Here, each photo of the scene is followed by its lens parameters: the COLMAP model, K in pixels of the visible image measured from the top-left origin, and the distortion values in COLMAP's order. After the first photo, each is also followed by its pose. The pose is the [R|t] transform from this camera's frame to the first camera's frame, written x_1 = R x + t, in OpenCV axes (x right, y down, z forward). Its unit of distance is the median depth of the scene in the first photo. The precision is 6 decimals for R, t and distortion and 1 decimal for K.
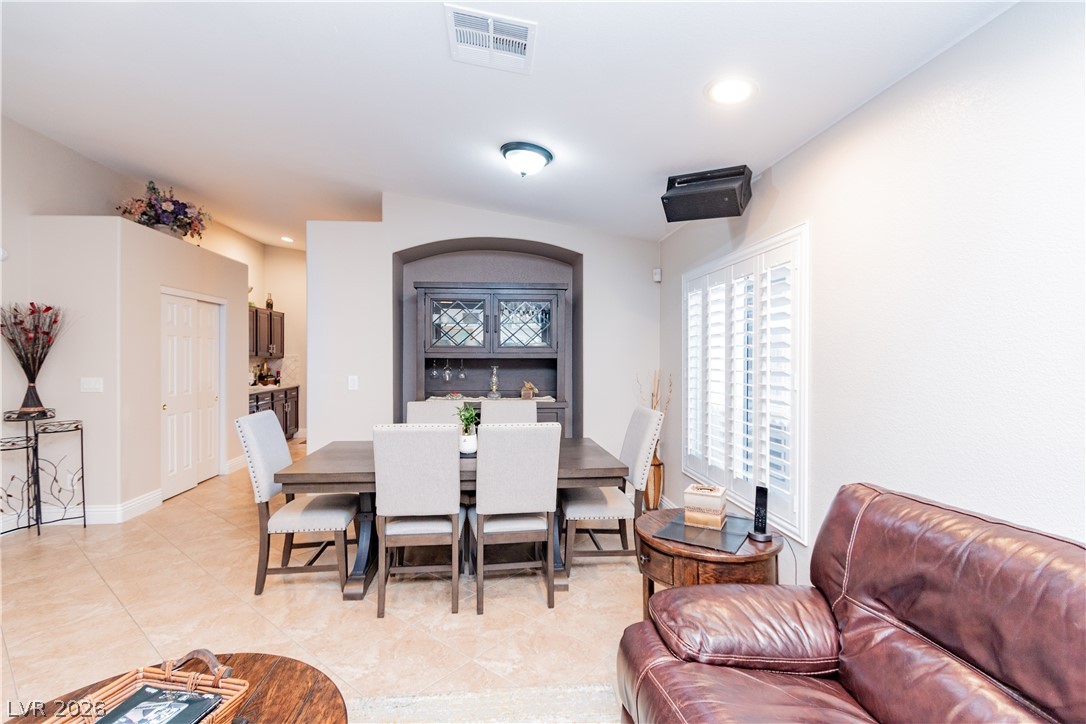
lens RADIAL K [[509.5, 0, 529.8], [0, 509.5, 361.4], [0, 0, 1]] dist [0.008167, -0.001849]
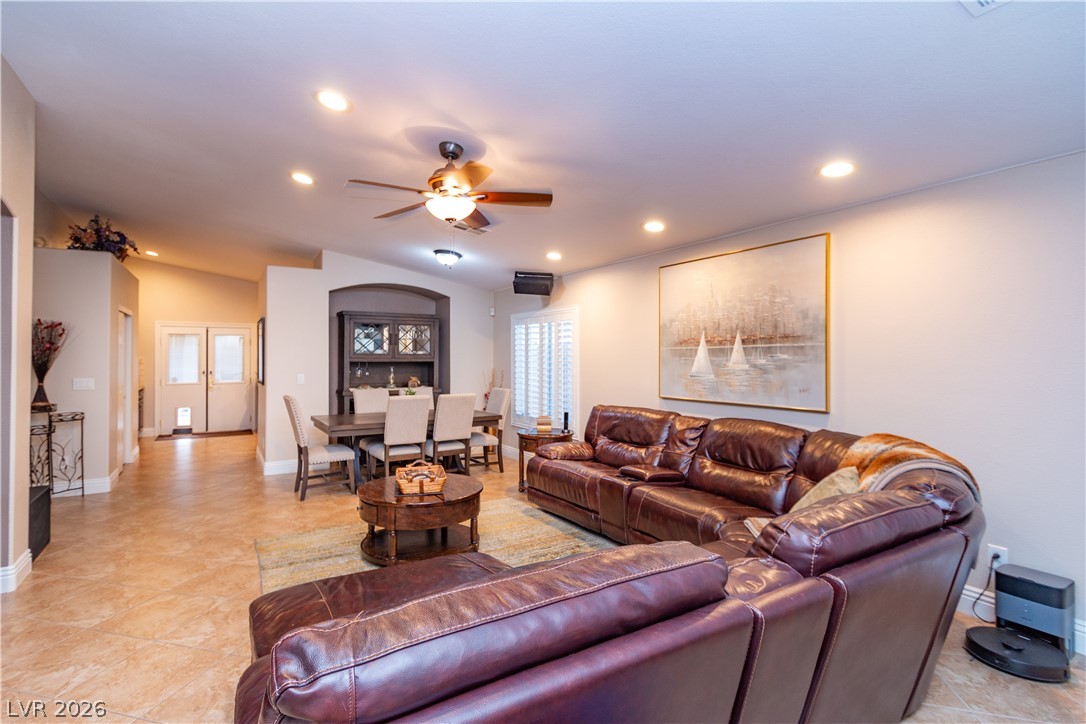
lens RADIAL K [[509.5, 0, 525.1], [0, 509.5, 339.6], [0, 0, 1]] dist [0.008167, -0.001849]
pose [[0.899248, 0.014975, 0.437184, -0.441620], [0.004283, 0.999065, -0.043031, -0.005022], [-0.437419, 0.040568, 0.898342, -0.632630]]
